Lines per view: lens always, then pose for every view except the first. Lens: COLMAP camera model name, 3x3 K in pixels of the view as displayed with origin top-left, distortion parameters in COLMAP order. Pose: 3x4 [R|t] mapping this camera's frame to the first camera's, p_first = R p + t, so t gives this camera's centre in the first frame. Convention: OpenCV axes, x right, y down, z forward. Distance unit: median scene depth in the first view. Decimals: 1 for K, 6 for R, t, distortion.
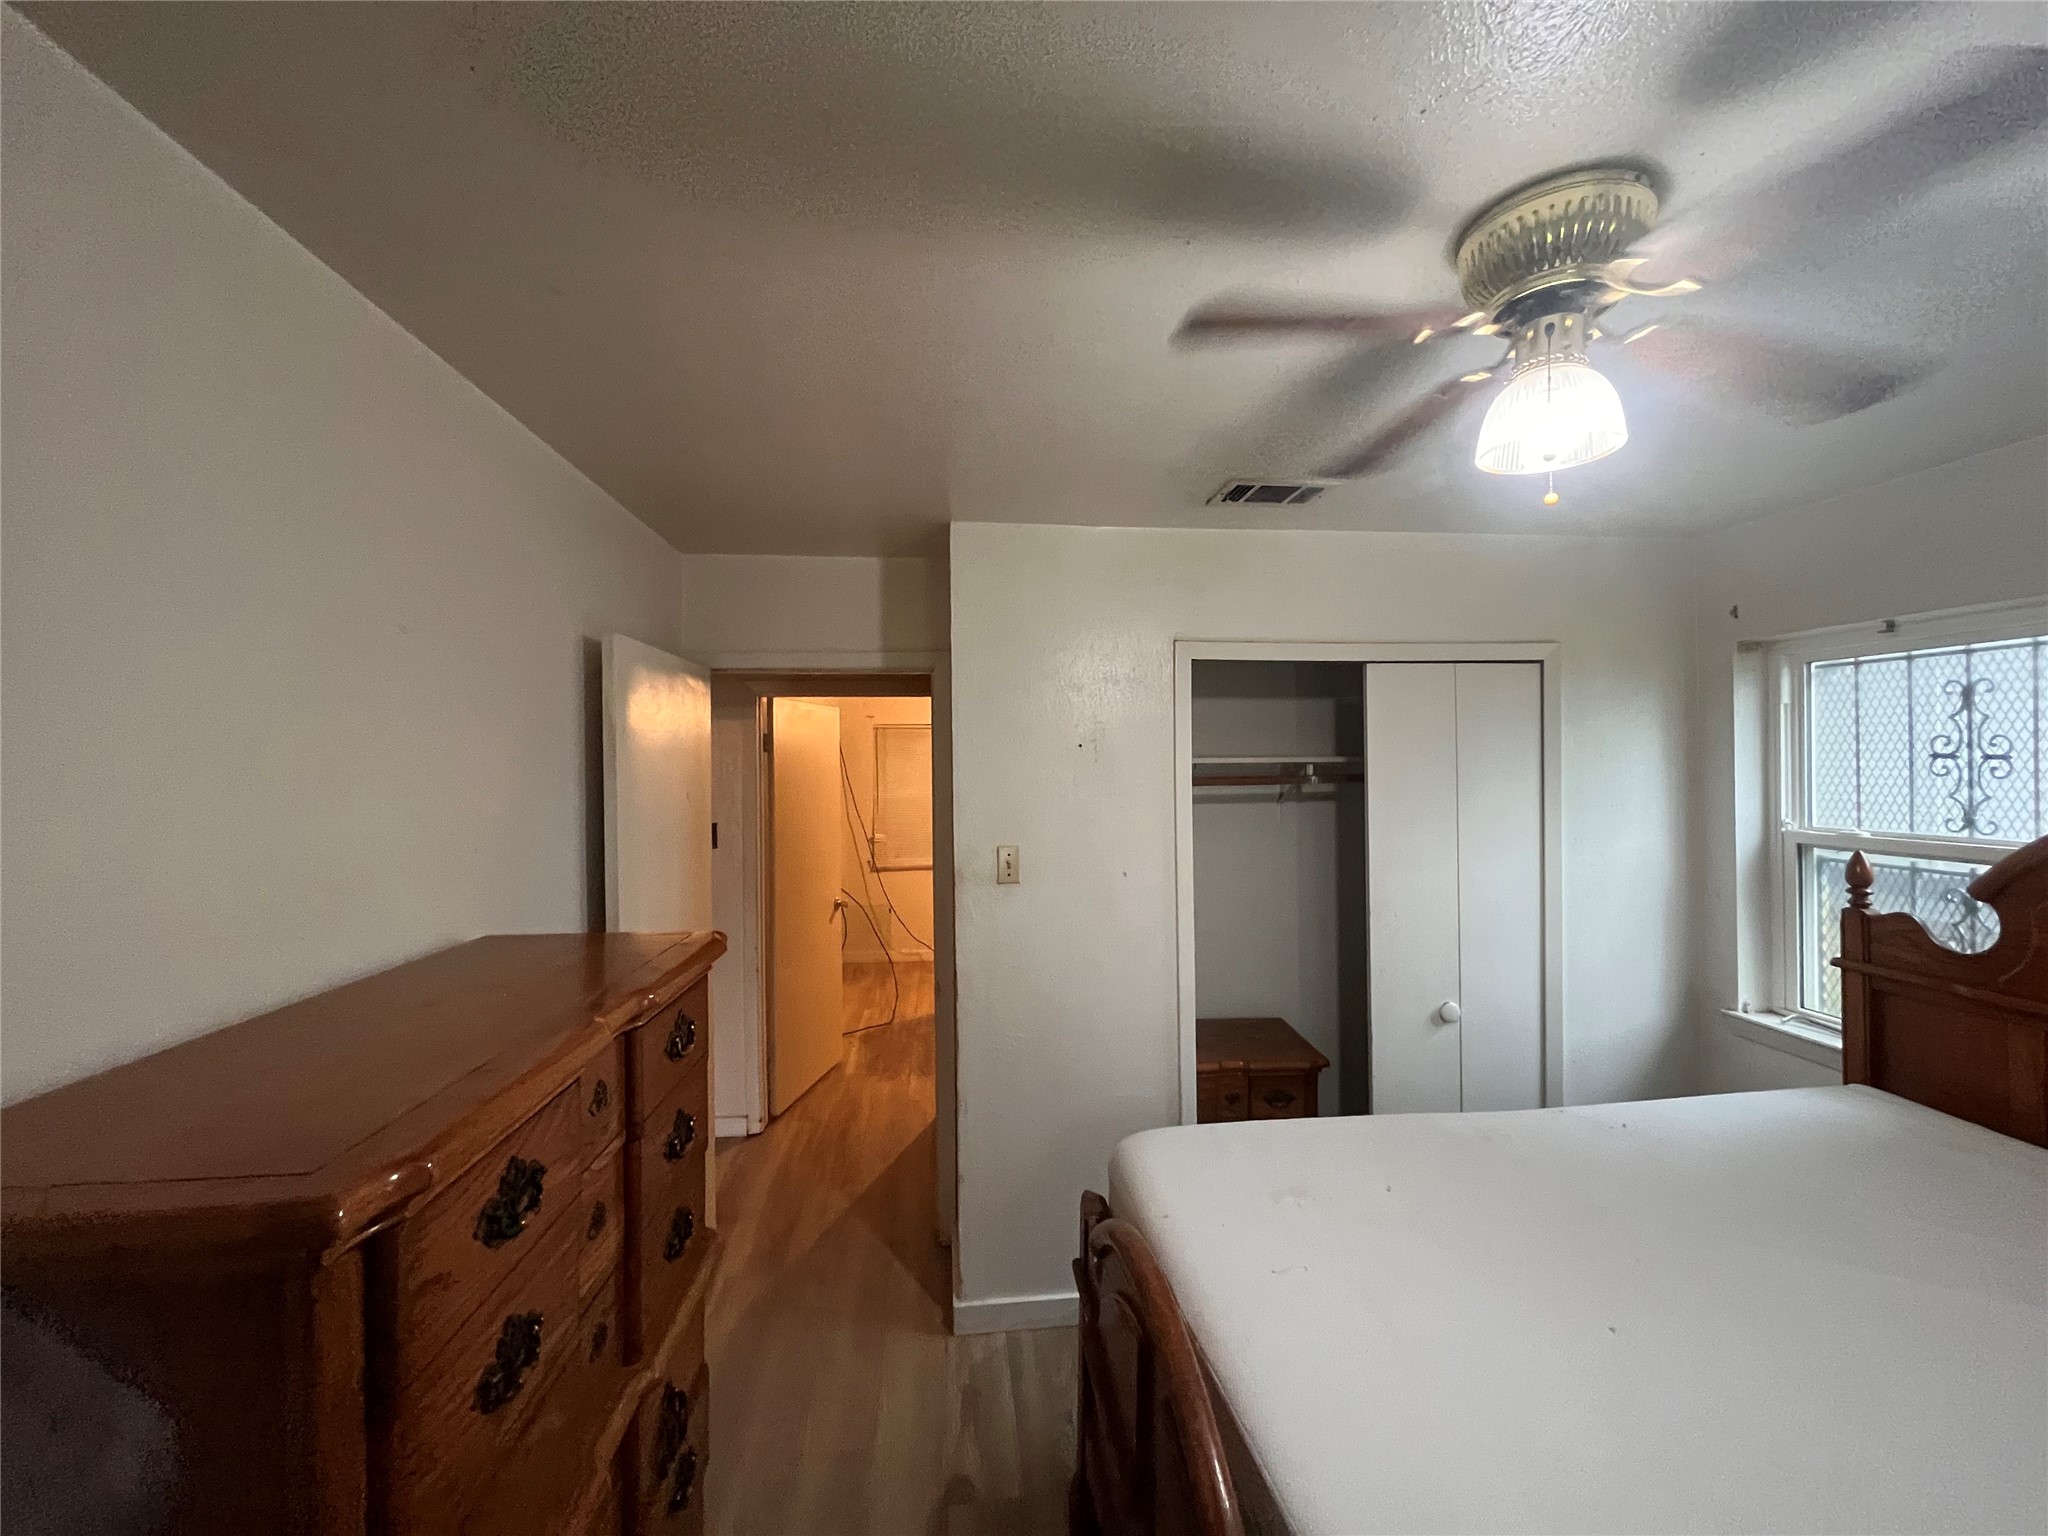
lens RADIAL K [[826.6, 0, 1025.7], [0, 826.6, 767.2], [0, 0, 1]] dist [-0.001715, -0.000412]
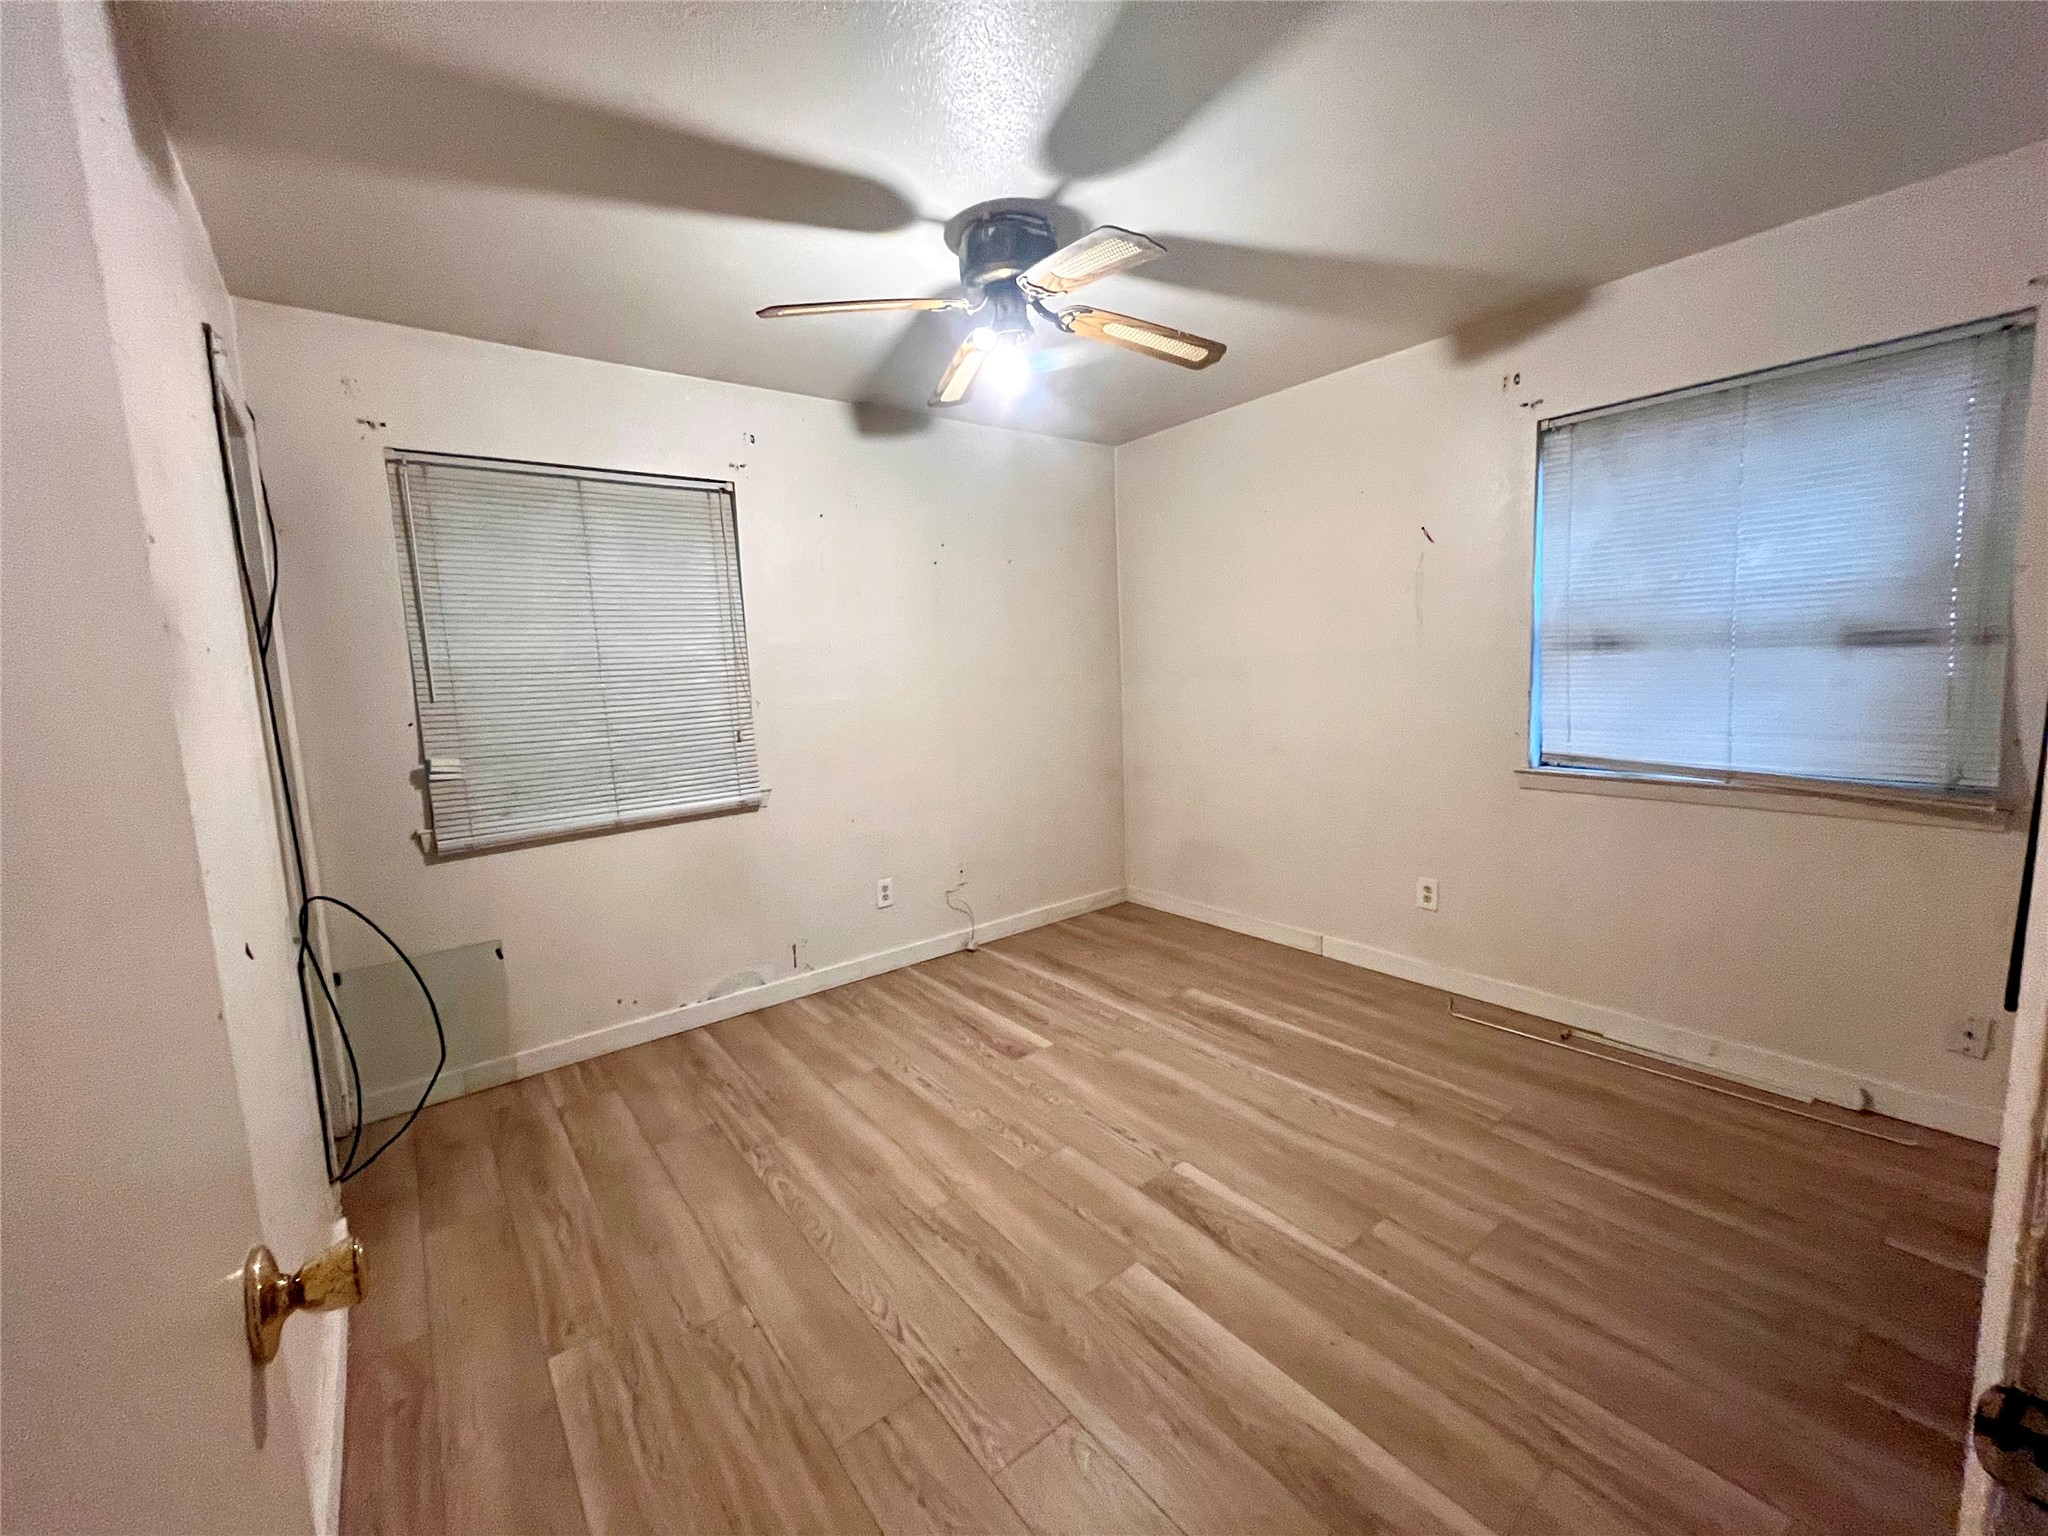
lens RADIAL K [[826.6, 0, 1025.5], [0, 826.6, 772.1], [0, 0, 1]] dist [-0.001715, -0.000412]
pose [[0.848726, -0.082910, 0.522293, -0.138436], [0.027350, 0.993194, 0.113219, 0.048946], [-0.528125, -0.081807, 0.845217, 0.512920]]
